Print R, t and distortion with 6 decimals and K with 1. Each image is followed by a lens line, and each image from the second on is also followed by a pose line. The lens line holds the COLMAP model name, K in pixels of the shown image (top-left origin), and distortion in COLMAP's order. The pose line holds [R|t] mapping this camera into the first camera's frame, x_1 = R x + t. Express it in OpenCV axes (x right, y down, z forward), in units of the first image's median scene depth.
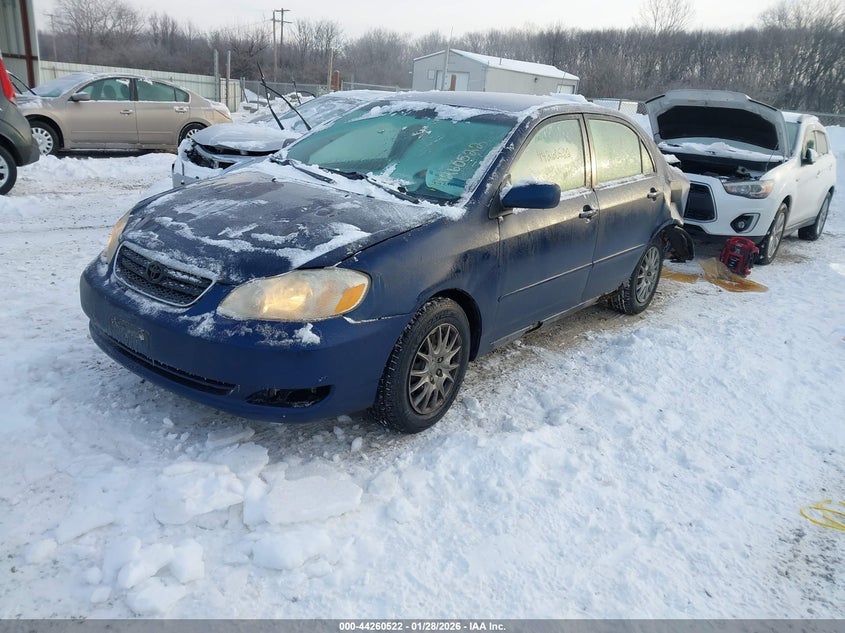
lens RADIAL K [[657.0, 0, 421.6], [0, 657.0, 319.8], [0, 0, 1]] dist [0.027011, -0.011933]
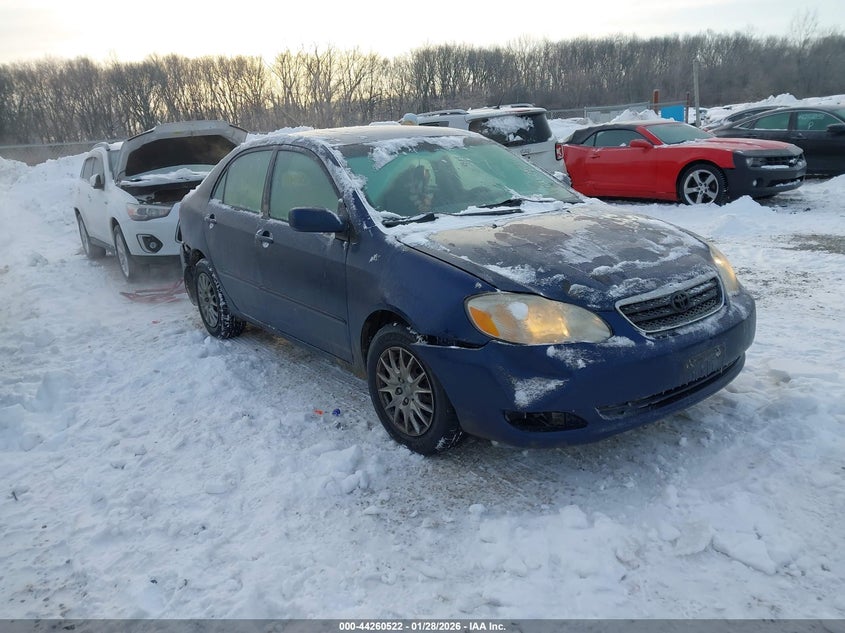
lens RADIAL K [[657.0, 0, 421.6], [0, 657.0, 313.2], [0, 0, 1]] dist [0.027011, -0.011933]
pose [[0.275192, -0.358126, 0.892197, -1.437207], [0.401287, 0.886108, 0.231908, -0.455497], [-0.873635, 0.294208, 0.387561, 0.954183]]
